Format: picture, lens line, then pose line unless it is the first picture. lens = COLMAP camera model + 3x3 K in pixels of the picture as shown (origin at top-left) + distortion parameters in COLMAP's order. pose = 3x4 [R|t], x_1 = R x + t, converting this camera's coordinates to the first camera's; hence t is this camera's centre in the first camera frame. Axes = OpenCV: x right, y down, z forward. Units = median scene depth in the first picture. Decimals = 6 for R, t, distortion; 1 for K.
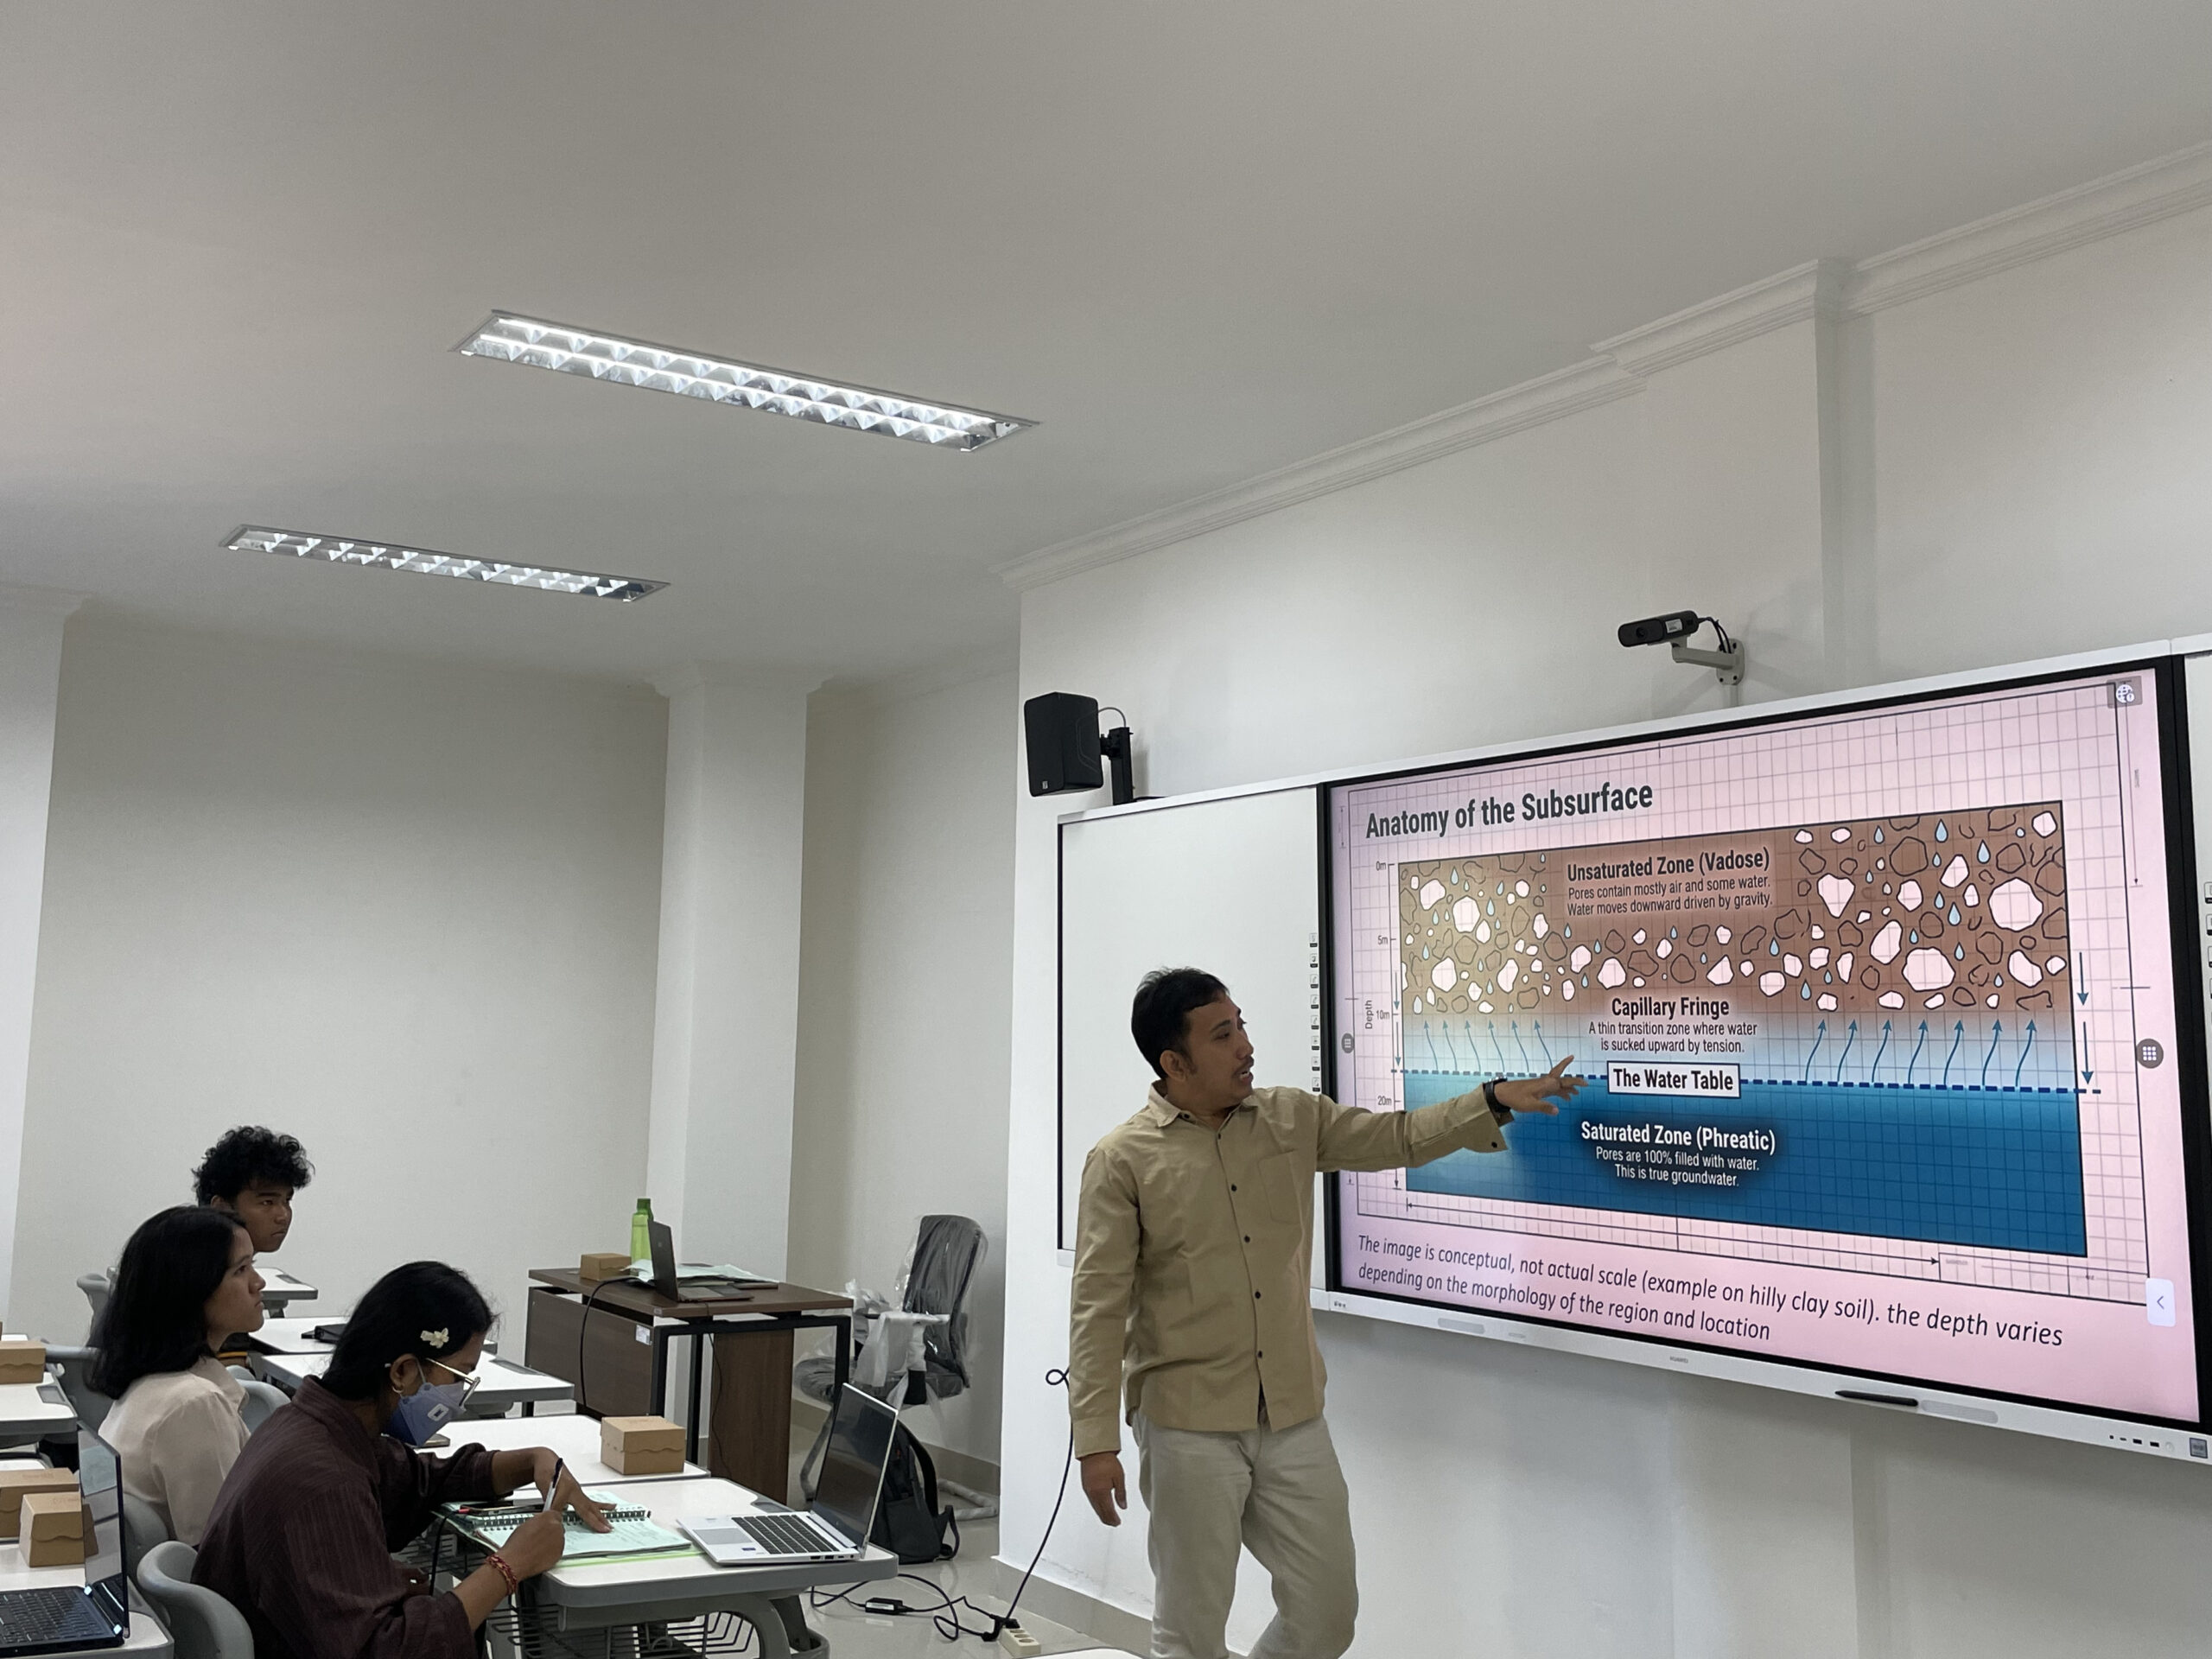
lens RADIAL K [[2280.7, 0, 1106.0], [0, 2280.7, 829.5], [0, 0, 1]] dist [0.115118, -0.003505]
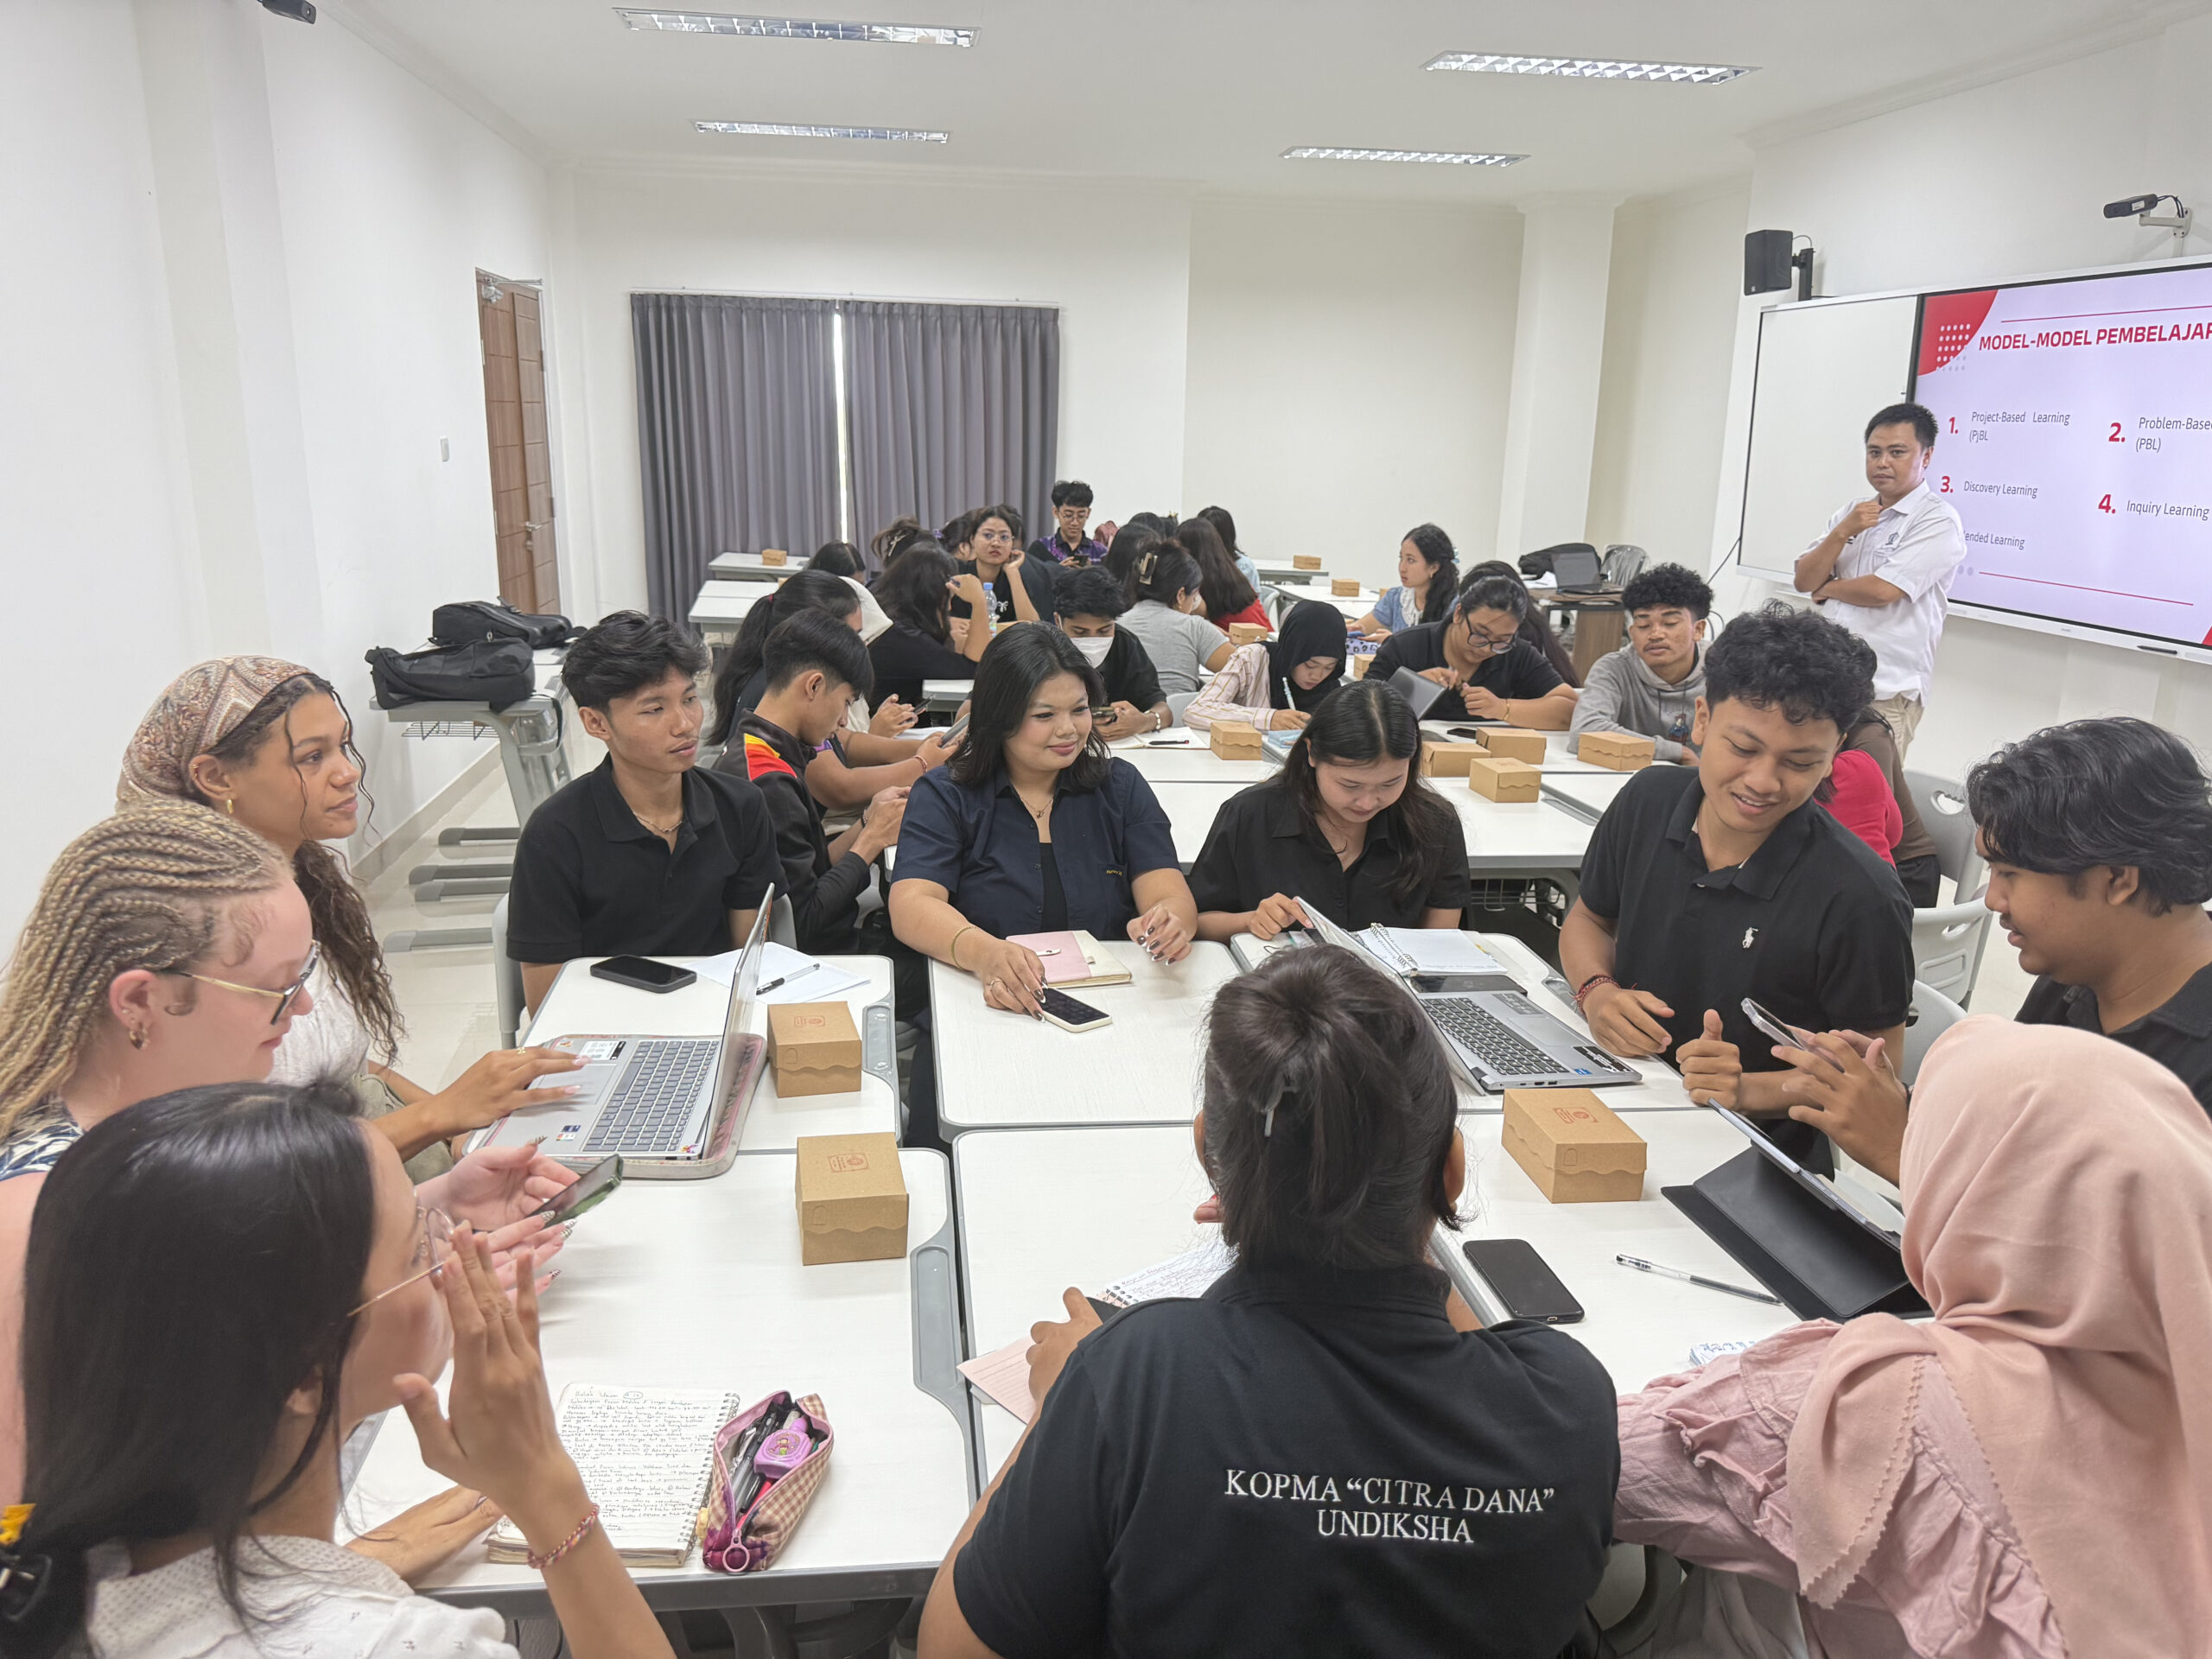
lens RADIAL K [[1615.3, 0, 1106.0], [0, 1615.3, 829.5], [0, 0, 1]] dist [0.001812, -0.001463]
pose [[0.911427, 0.097352, -0.399778, 0.052145], [0.044201, 0.942819, 0.330361, -0.057524], [0.409080, -0.318771, 0.855008, -0.329510]]
